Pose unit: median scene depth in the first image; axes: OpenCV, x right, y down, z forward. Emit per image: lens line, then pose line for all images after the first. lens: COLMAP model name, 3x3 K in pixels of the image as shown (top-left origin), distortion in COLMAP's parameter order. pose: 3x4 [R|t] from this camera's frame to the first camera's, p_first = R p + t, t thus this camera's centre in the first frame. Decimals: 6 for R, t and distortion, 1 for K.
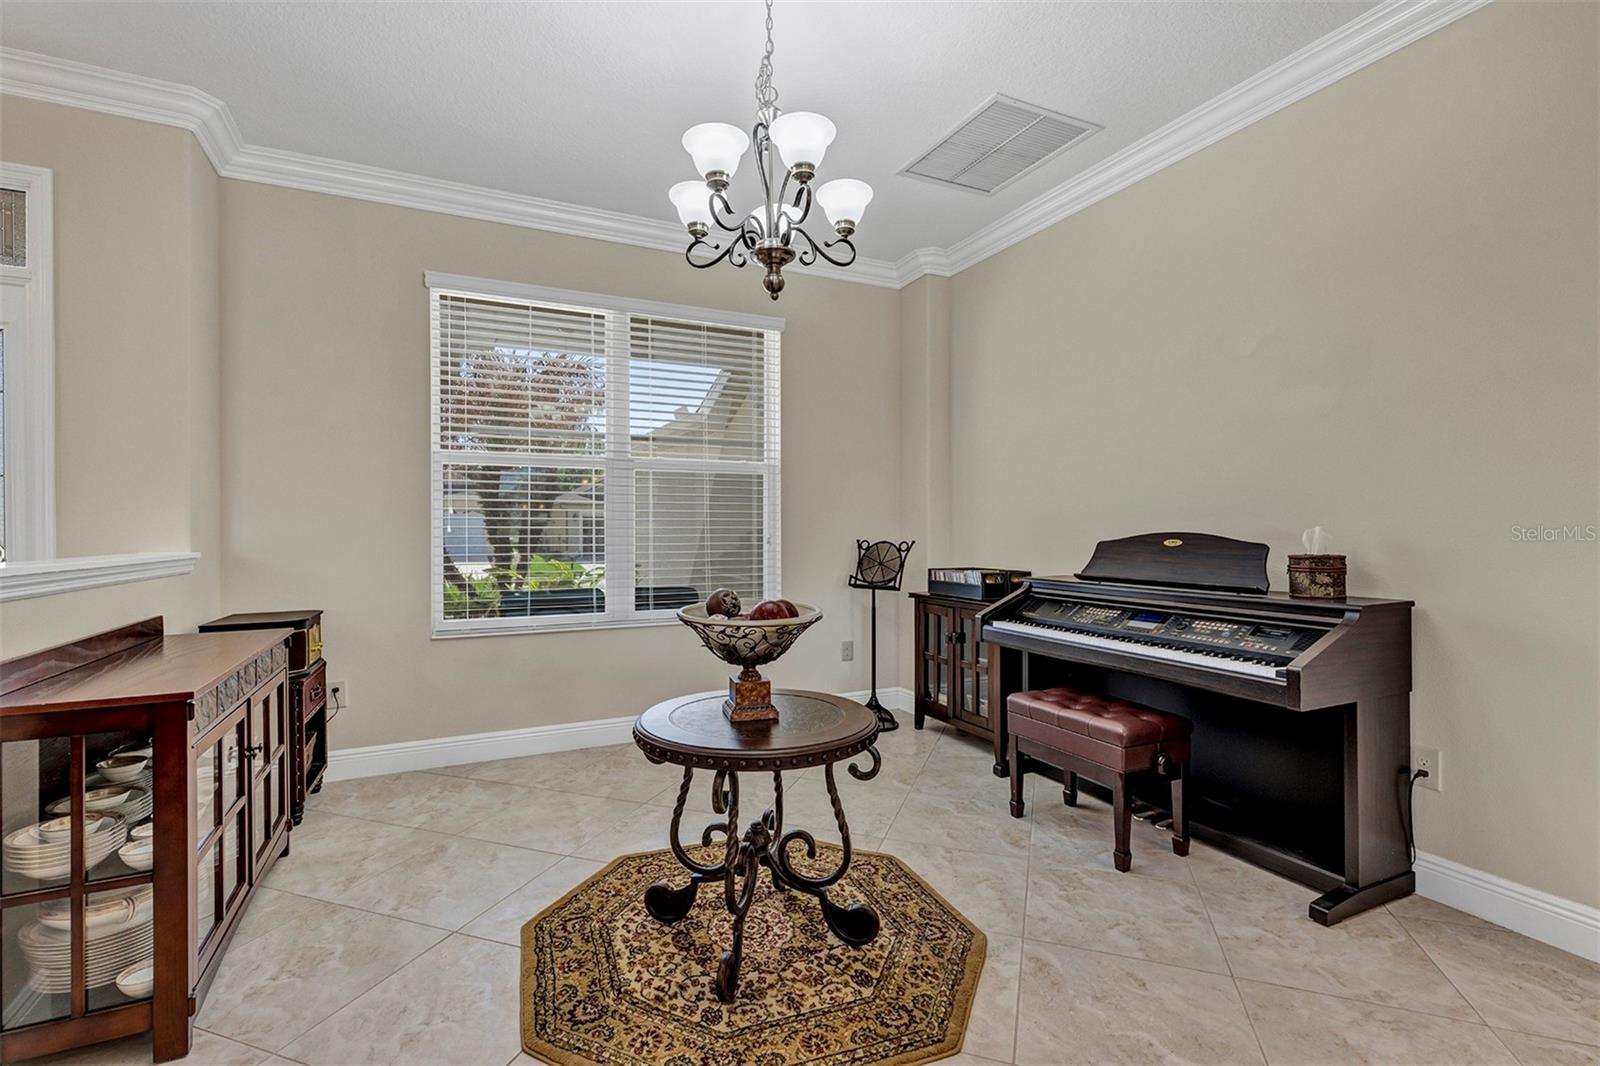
lens RADIAL K [[734.0, 0, 797.5], [0, 734.0, 528.0], [0, 0, 1]] dist [0.004596, 0.001412]
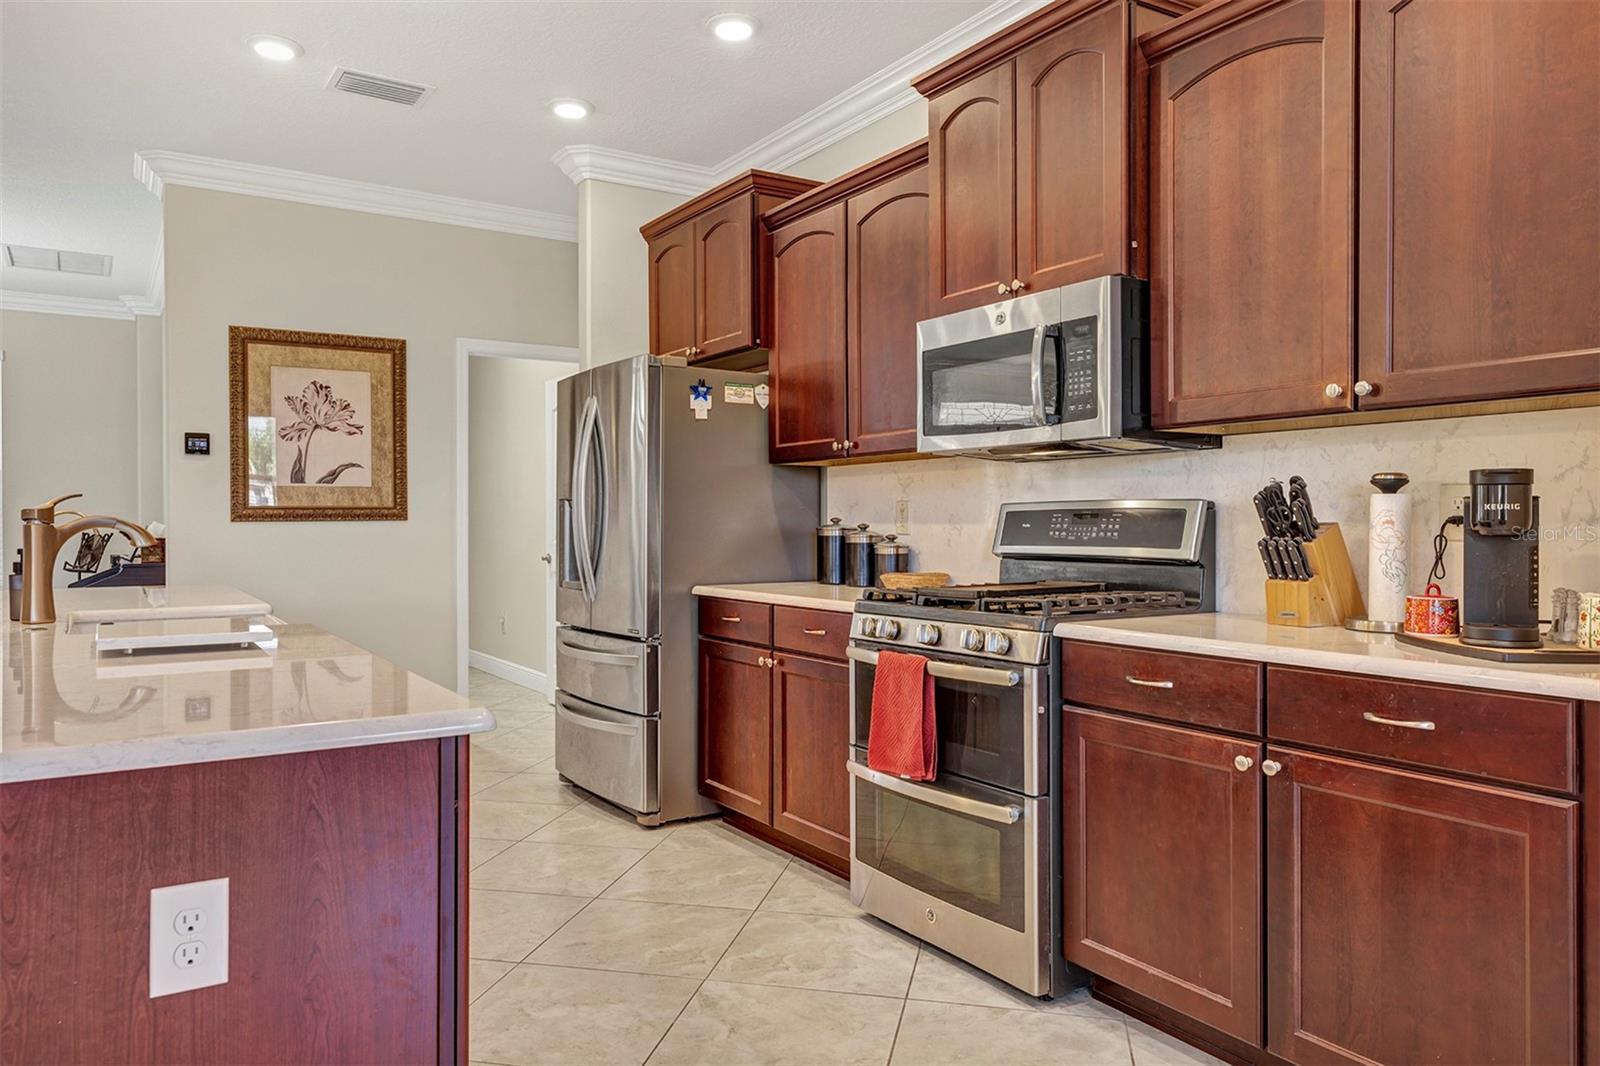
lens RADIAL K [[1090.2, 0, 801.1], [0, 1090.2, 529.7], [0, 0, 1]] dist [0.025053, 0.002063]
pose [[0.992813, -0.001795, 0.119664, 1.156721], [0.000966, 0.999975, 0.006984, -0.000803], [-0.119674, -0.006819, 0.992790, -1.047656]]
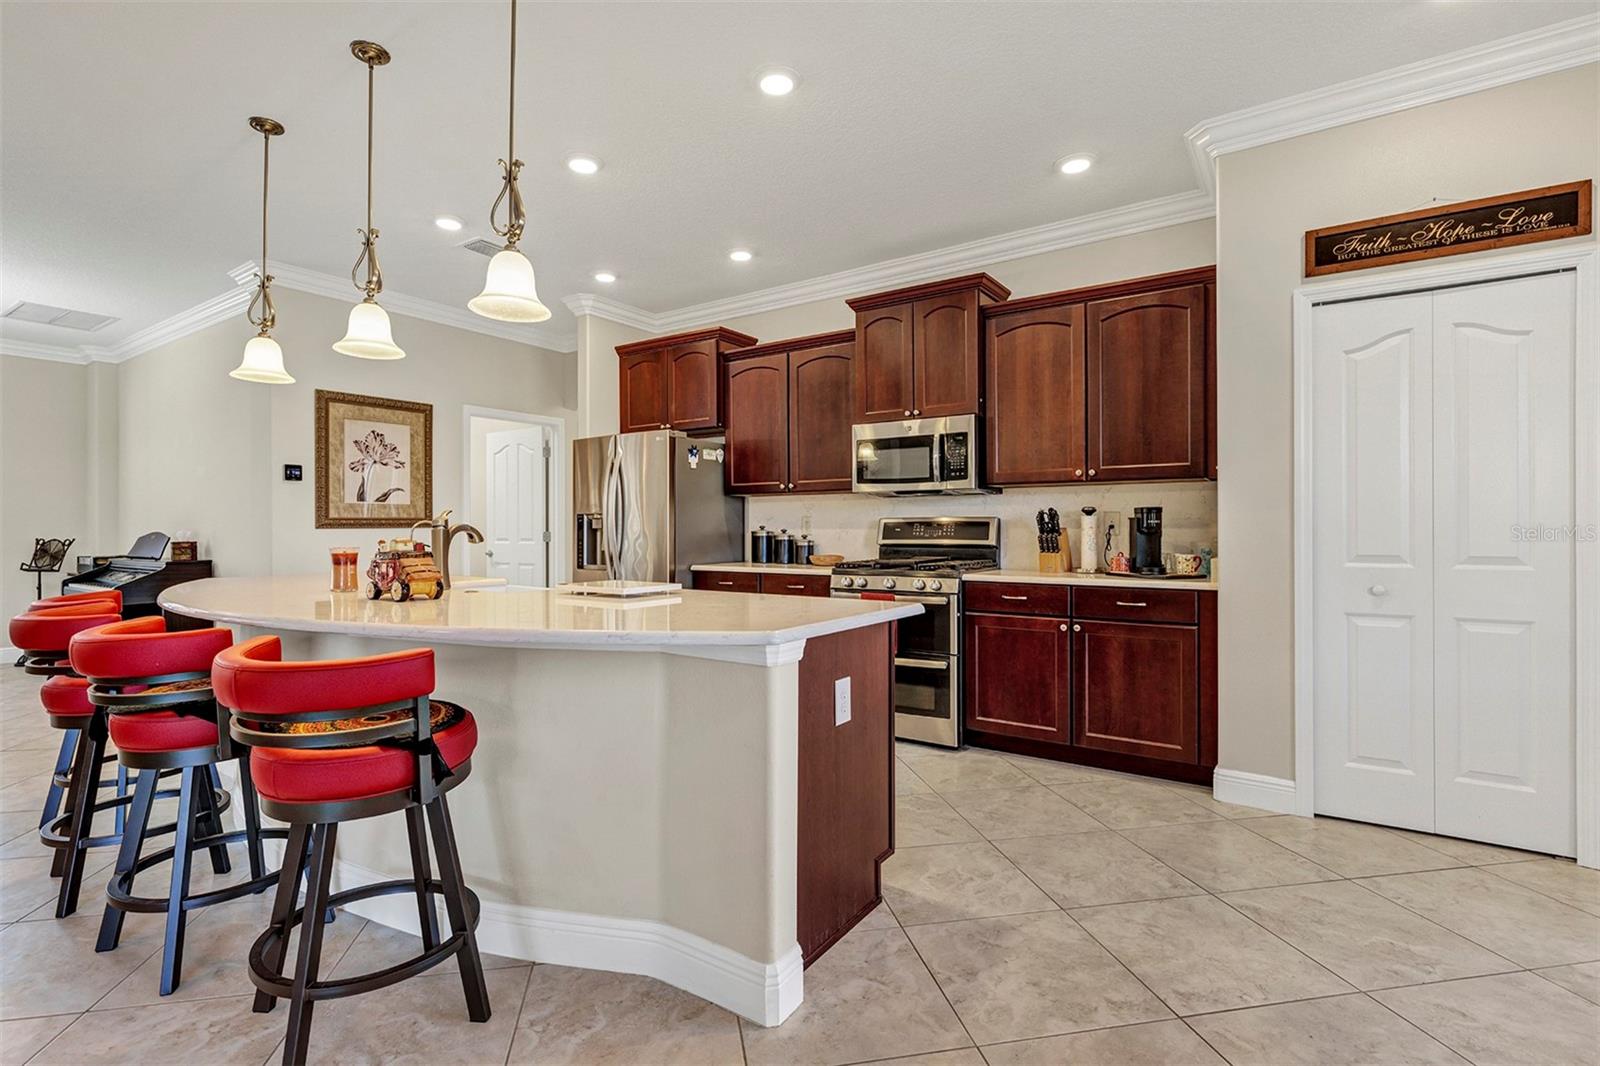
lens RADIAL K [[744.5, 0, 796.4], [0, 744.5, 526.0], [0, 0, 1]] dist [-0.000201, 0.000617]
pose [[0.865783, -0.000636, 0.500419, 0.720841], [0.002531, 0.999992, -0.003109, -0.000257], [-0.500413, 0.003958, 0.865778, -1.143839]]
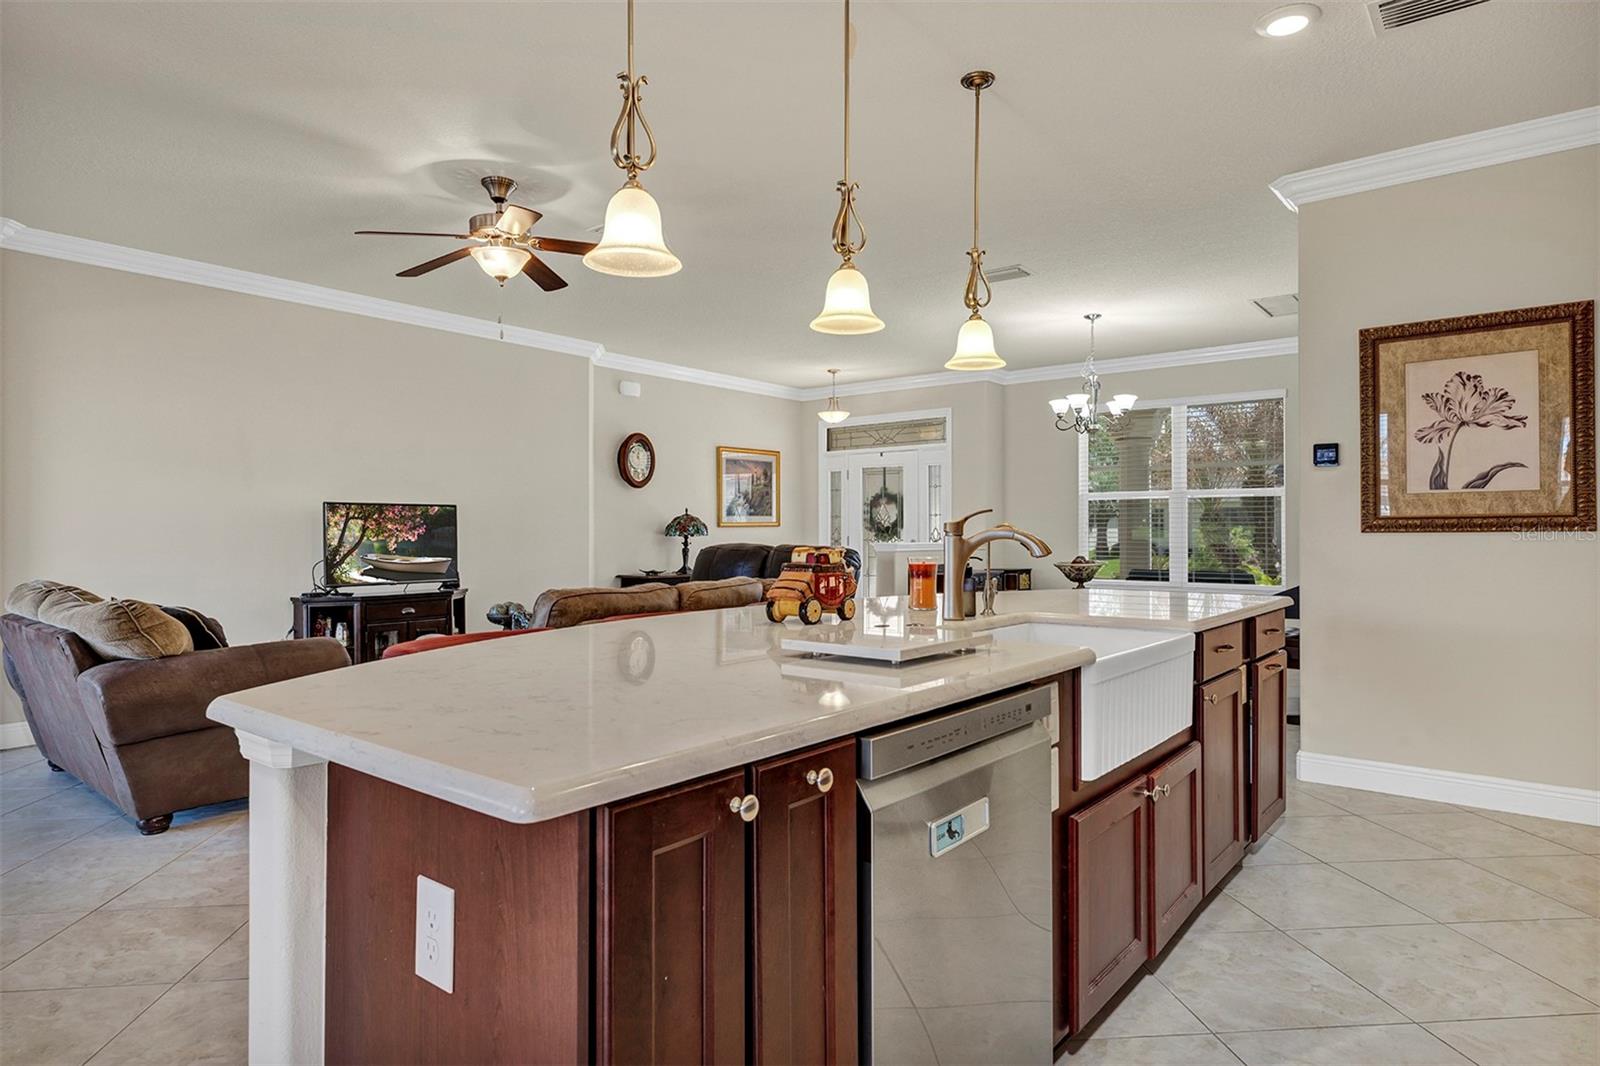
lens RADIAL K [[925.0, 0, 779.2], [0, 925.0, 522.5], [0, 0, 1]] dist [0.005183, 0.000943]
pose [[0.414945, -0.009864, -0.909793, 1.325285], [0.001021, 0.999946, -0.010376, -0.003044], [0.909846, 0.003377, 0.414932, -0.723442]]
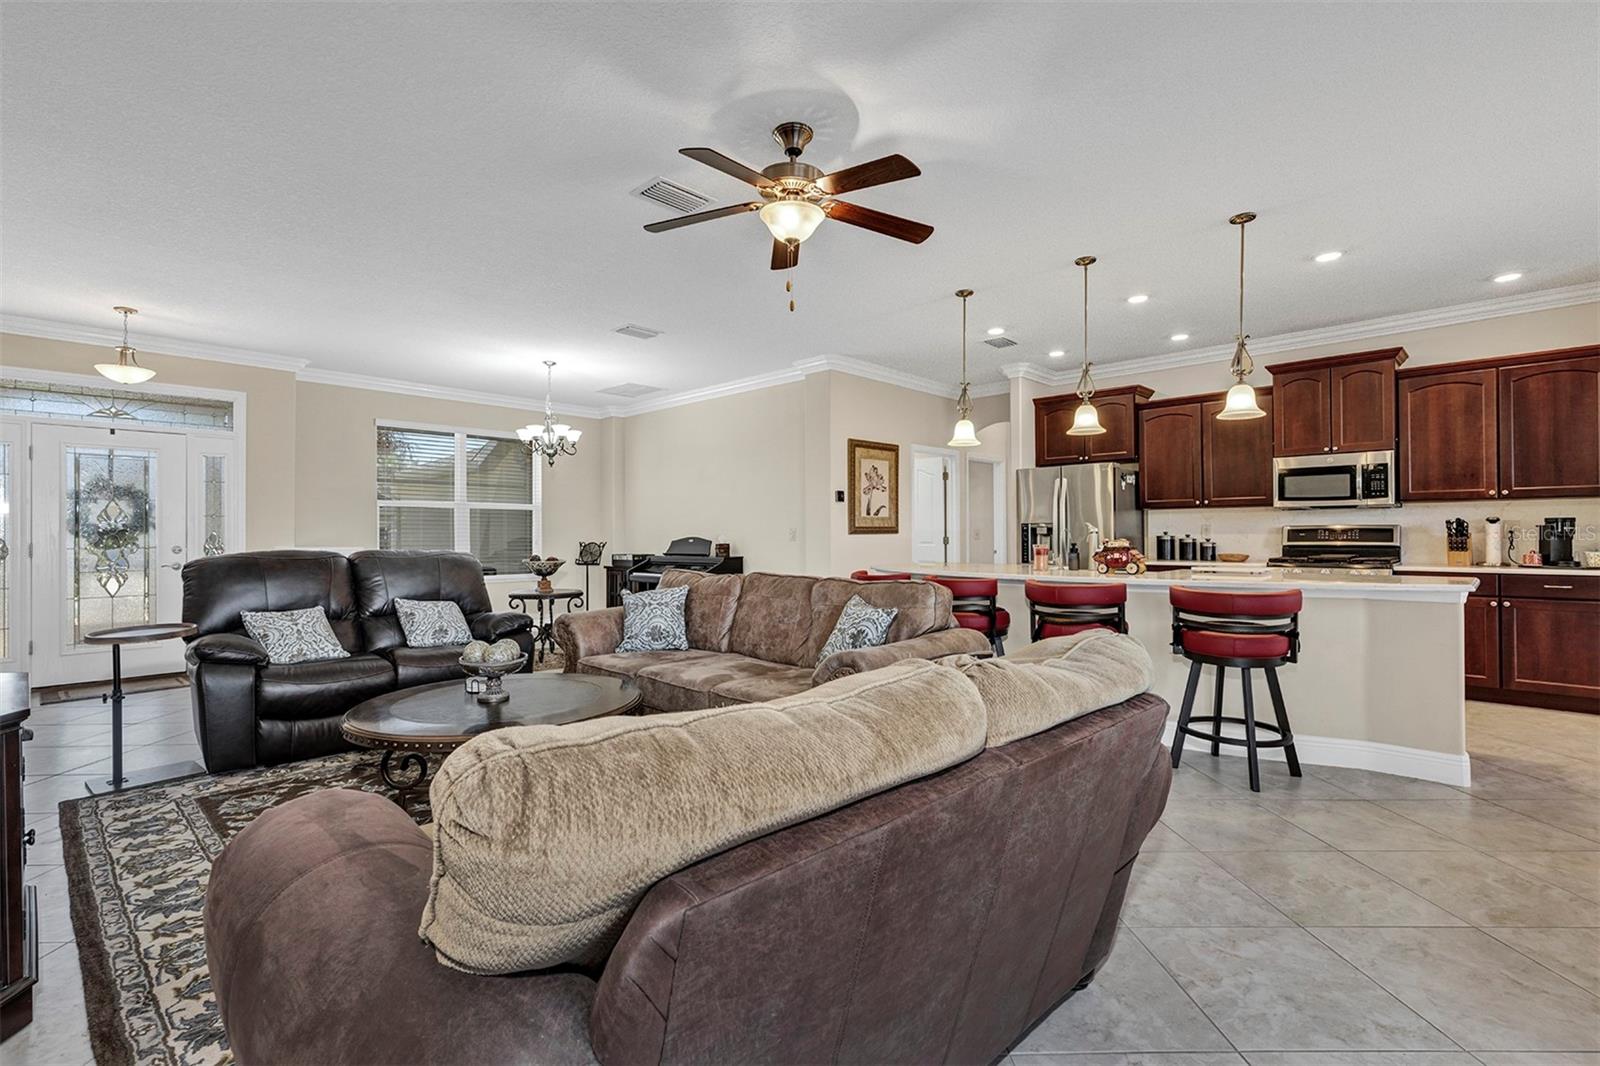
lens RADIAL K [[734.0, 0, 791.4], [0, 734.0, 527.4], [0, 0, 1]] dist [0.004596, 0.001412]
pose [[0.938150, -0.000136, 0.346228, -0.083083], [0.004120, 0.999933, -0.010772, -0.000394], [-0.346203, 0.011532, 0.938089, -1.285473]]
